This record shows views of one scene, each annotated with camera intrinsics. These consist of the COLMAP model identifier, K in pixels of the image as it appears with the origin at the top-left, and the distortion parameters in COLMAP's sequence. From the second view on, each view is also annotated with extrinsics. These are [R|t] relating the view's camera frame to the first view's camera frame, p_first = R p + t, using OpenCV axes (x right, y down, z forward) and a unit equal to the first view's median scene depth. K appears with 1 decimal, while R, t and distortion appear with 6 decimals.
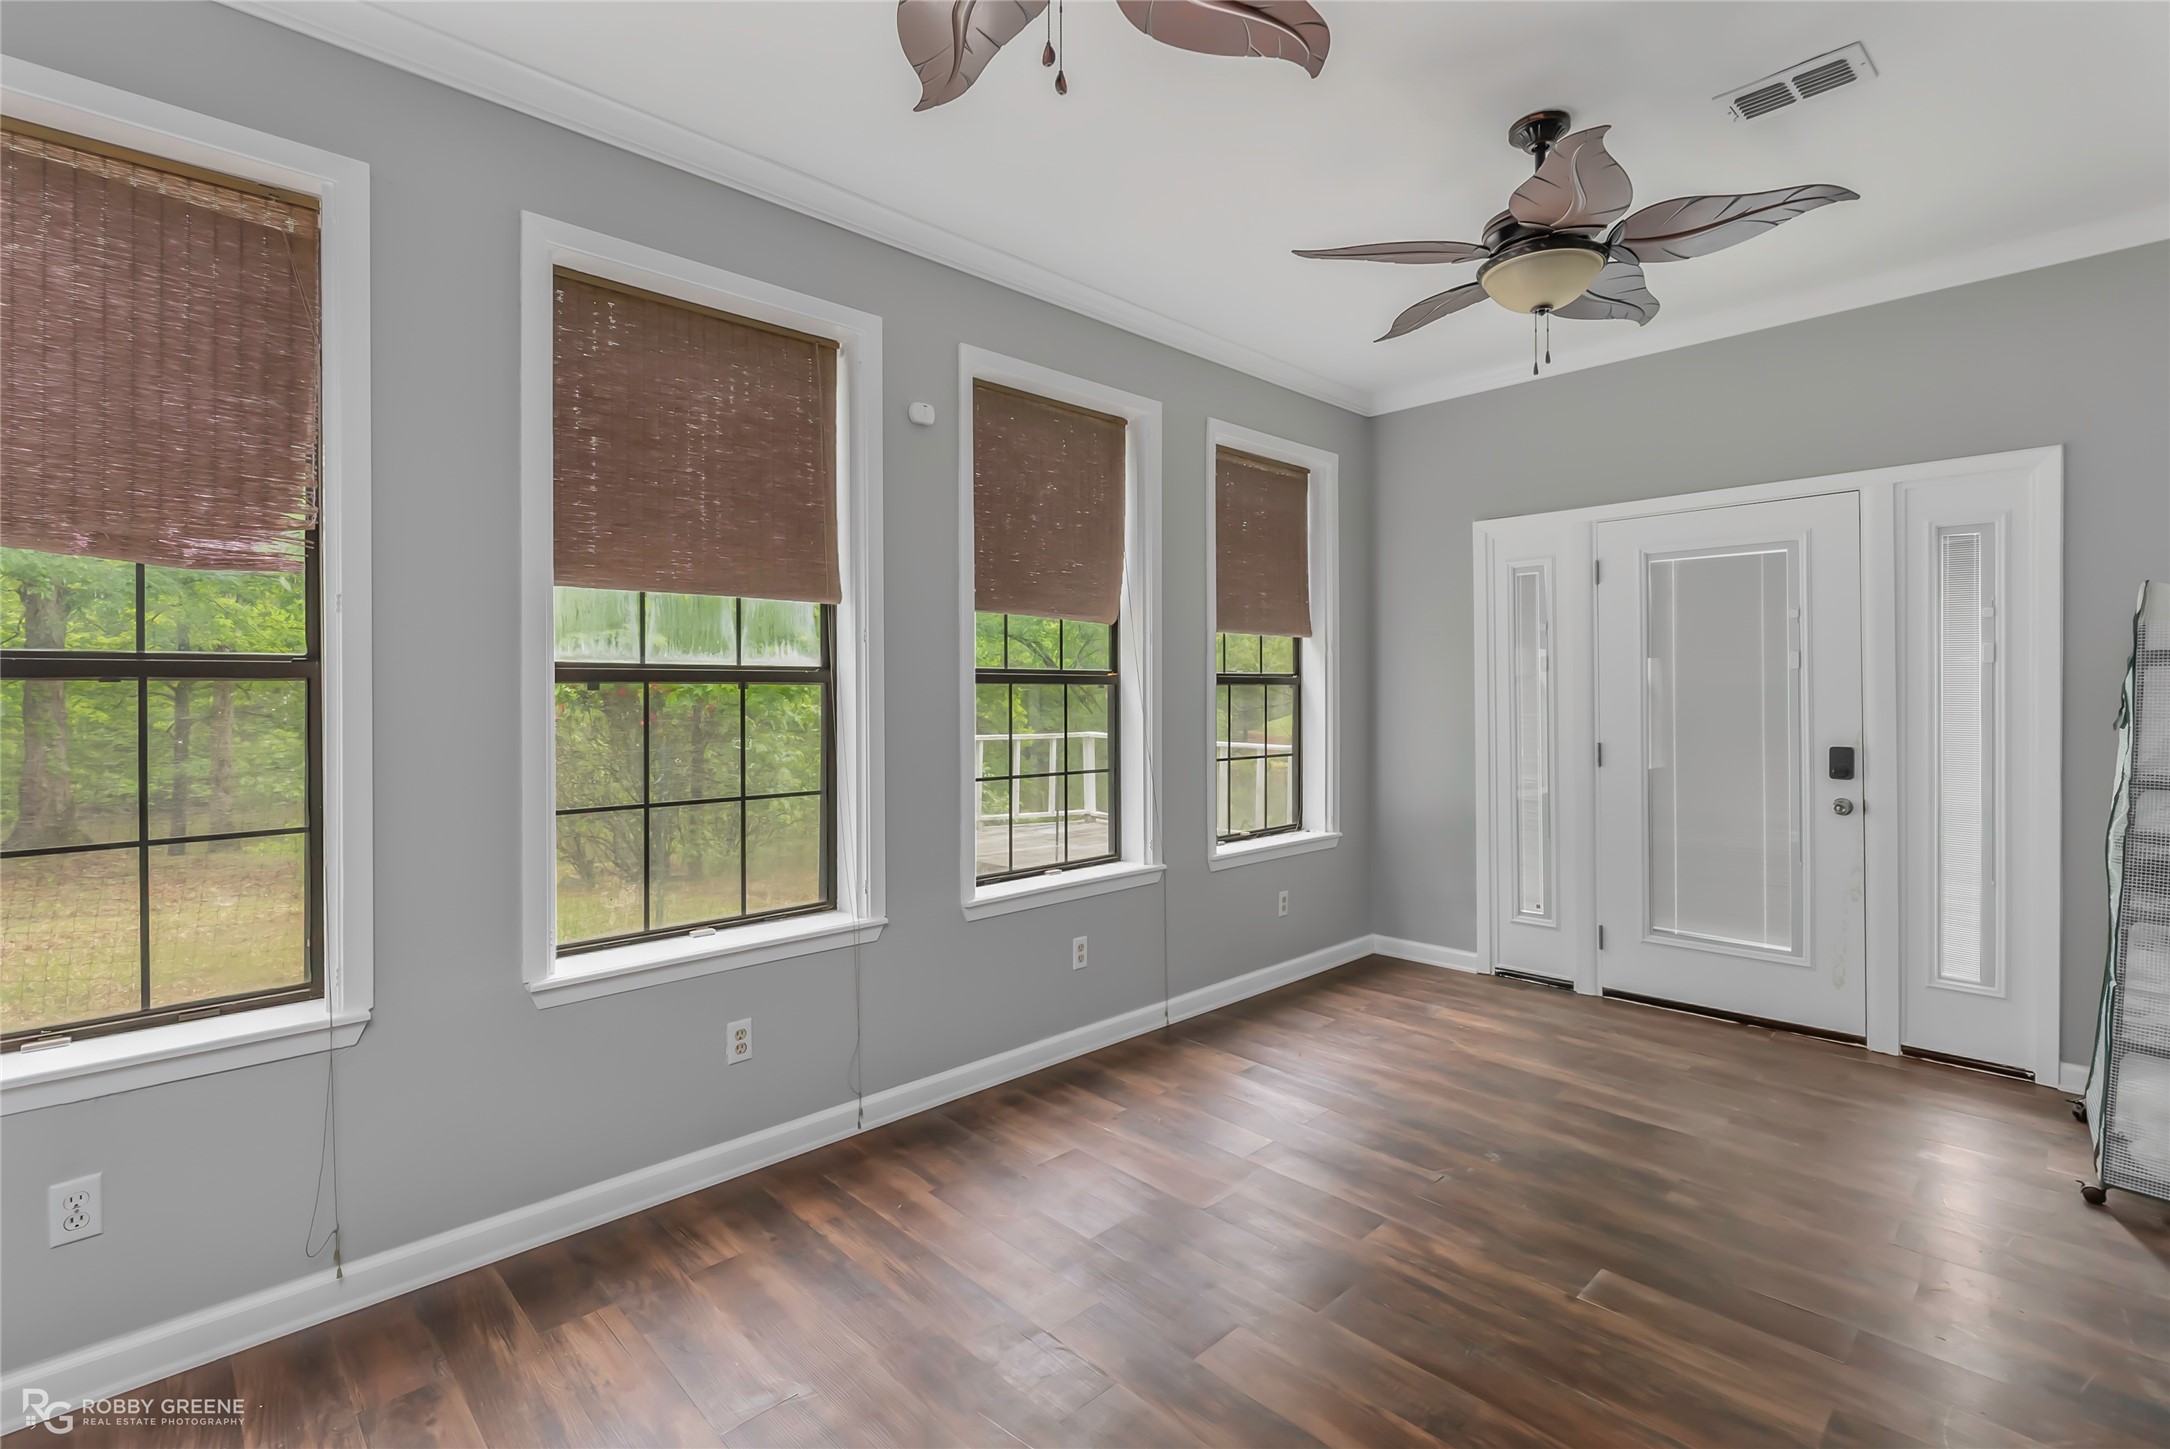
lens RADIAL K [[1003.1, 0, 1108.7], [0, 1003.1, 686.1], [0, 0, 1]] dist [-0.003009, 0.000457]
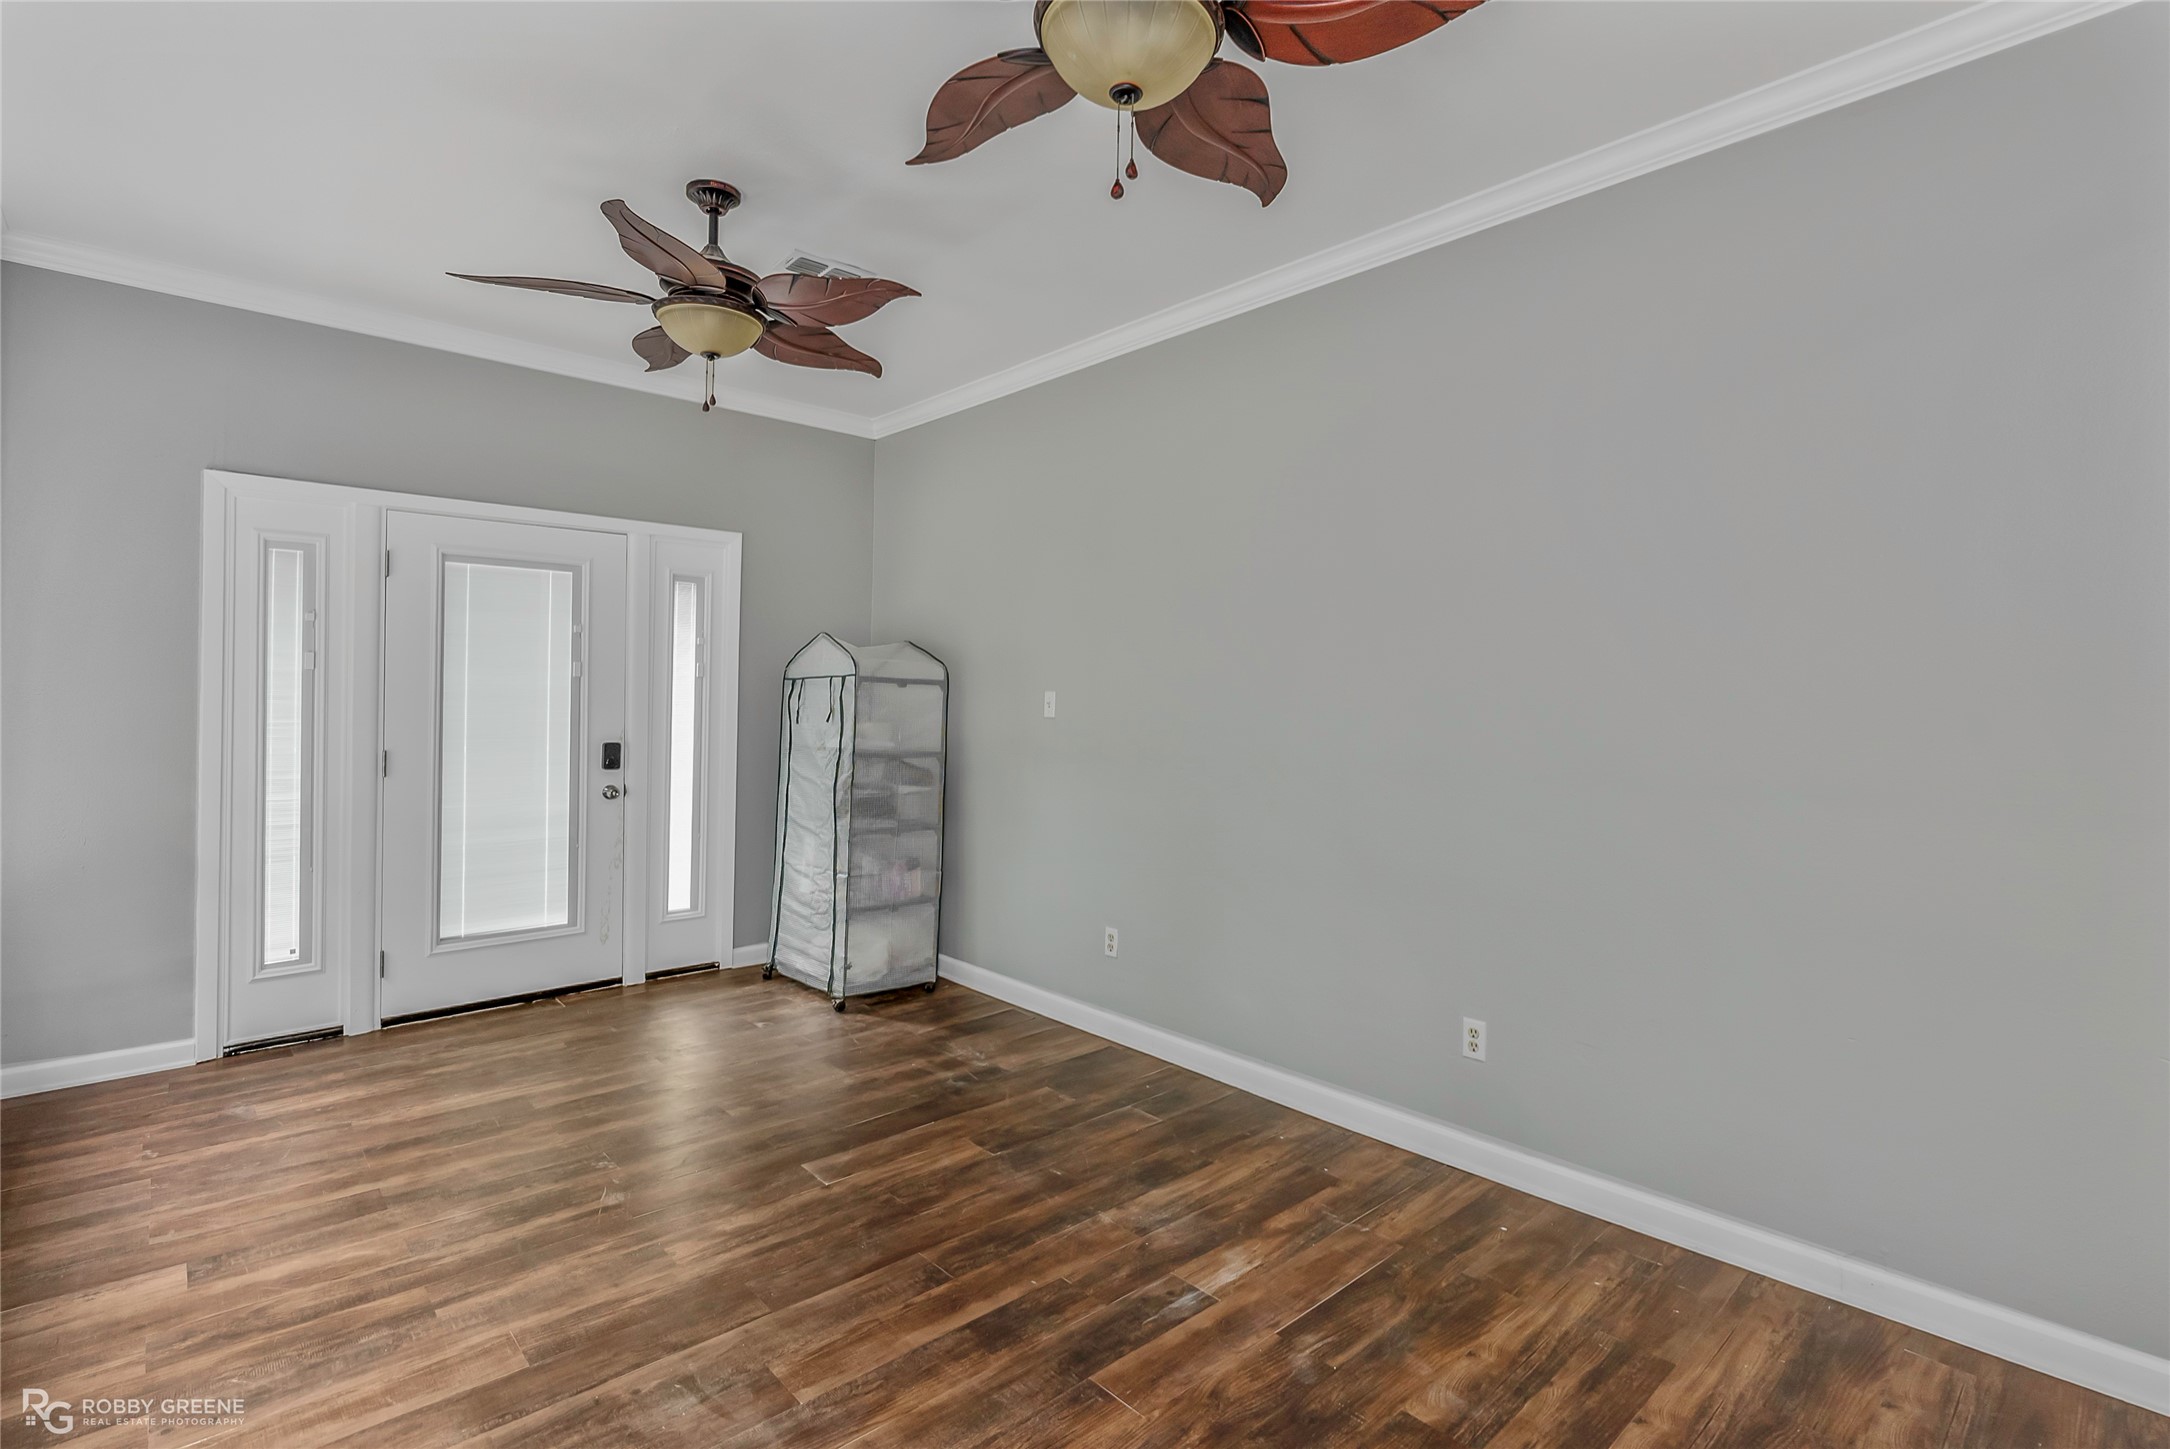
lens RADIAL K [[1003.1, 0, 1088.2], [0, 1003.1, 696.0], [0, 0, 1]] dist [-0.003009, 0.000457]
pose [[0.038312, 0.006654, 0.999244, -0.462076], [-0.017547, 0.999828, -0.005985, 0.000459], [-0.999112, -0.017304, 0.038422, 0.377822]]
